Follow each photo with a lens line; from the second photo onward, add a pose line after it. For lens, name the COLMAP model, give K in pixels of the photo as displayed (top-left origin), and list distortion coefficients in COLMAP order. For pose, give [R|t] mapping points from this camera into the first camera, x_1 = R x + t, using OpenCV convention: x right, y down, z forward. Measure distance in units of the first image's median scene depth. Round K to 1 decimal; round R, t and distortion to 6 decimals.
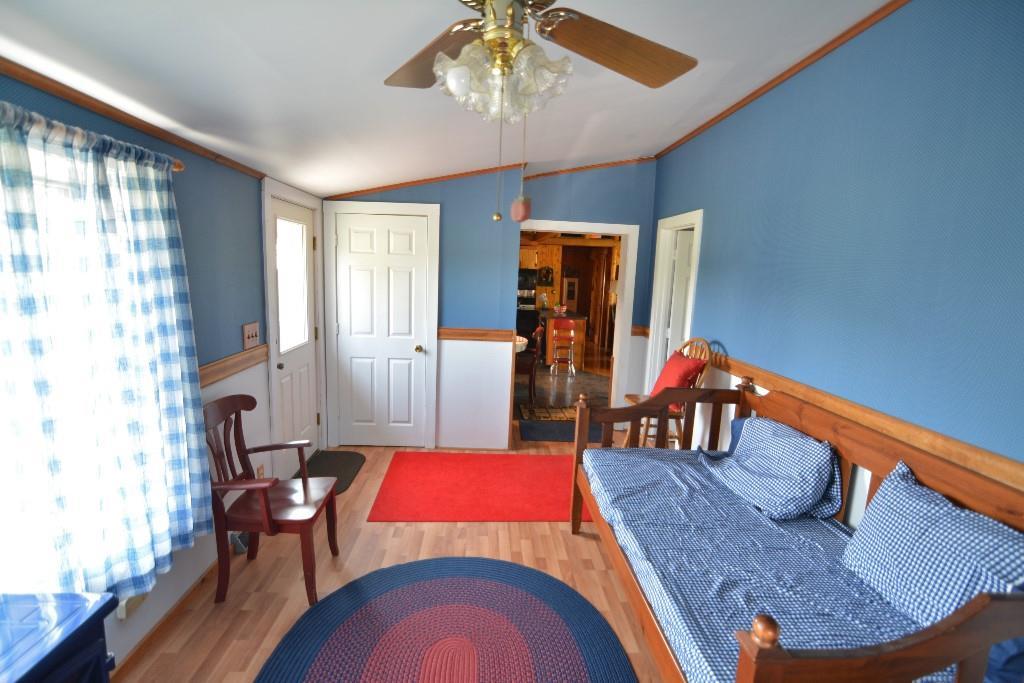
lens RADIAL K [[500.9, 0, 511.2], [0, 500.9, 346.5], [0, 0, 1]] dist [-0.031251, 0.008000]
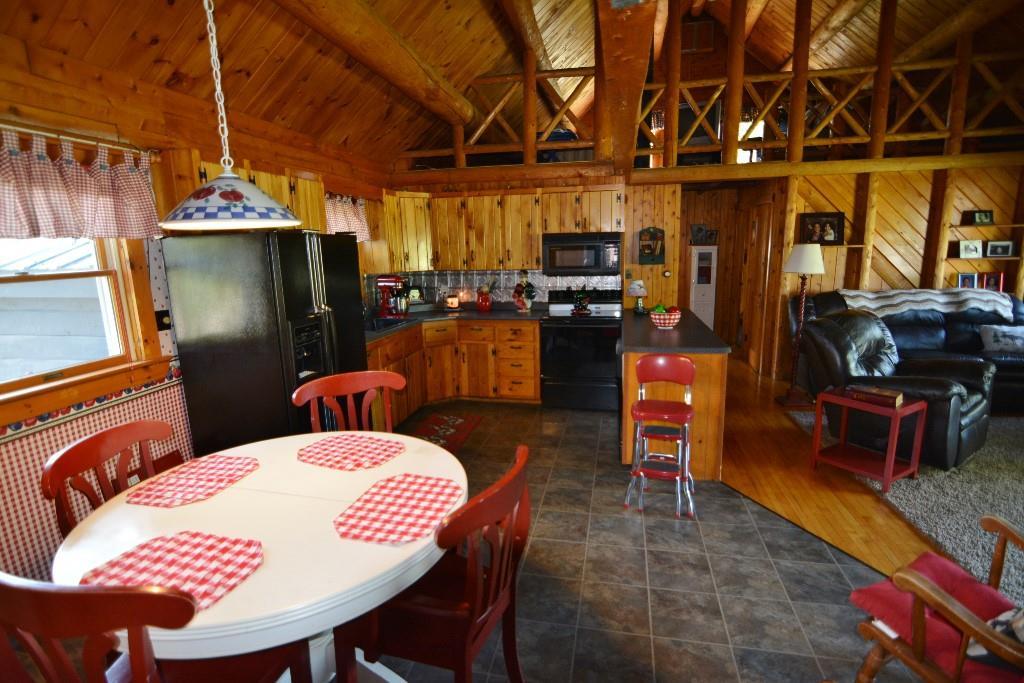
lens RADIAL K [[500.9, 0, 508.6], [0, 500.9, 346.6], [0, 0, 1]] dist [-0.031251, 0.008000]
pose [[0.960695, -0.009744, -0.277434, 0.070860], [0.022872, 0.998764, 0.044122, -0.059838], [0.276661, -0.048733, 0.959731, 0.445228]]
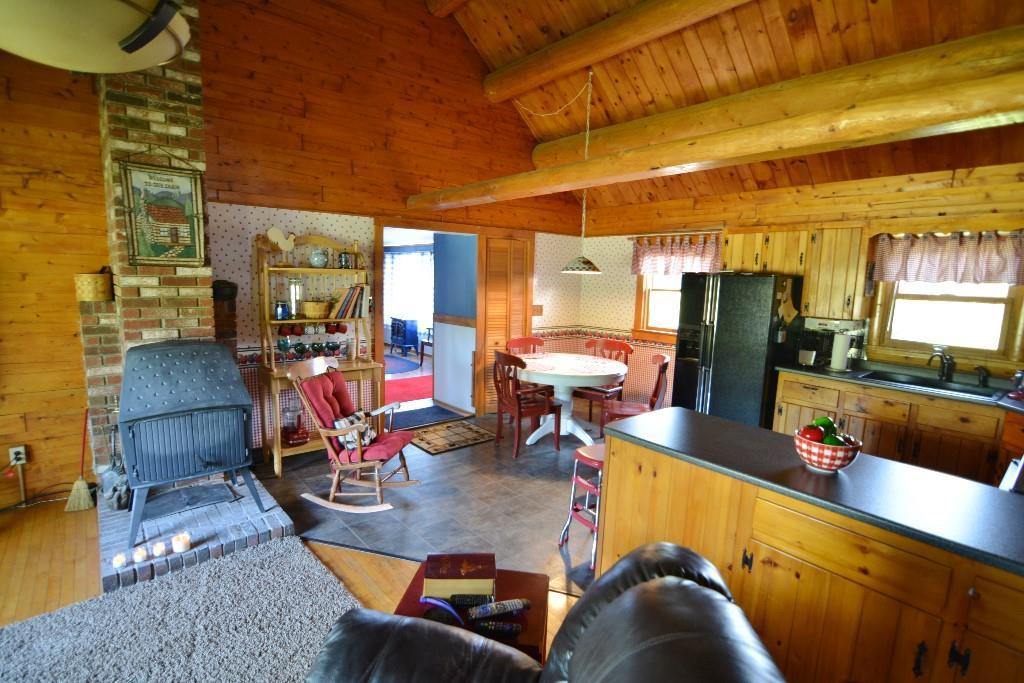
lens RADIAL K [[500.9, 0, 508.8], [0, 500.9, 345.5], [0, 0, 1]] dist [-0.031251, 0.008000]
pose [[-0.797324, 0.025680, -0.603004, 0.269482], [-0.145073, 0.961649, 0.232777, -0.120798], [0.585856, 0.273079, -0.763021, 0.869296]]
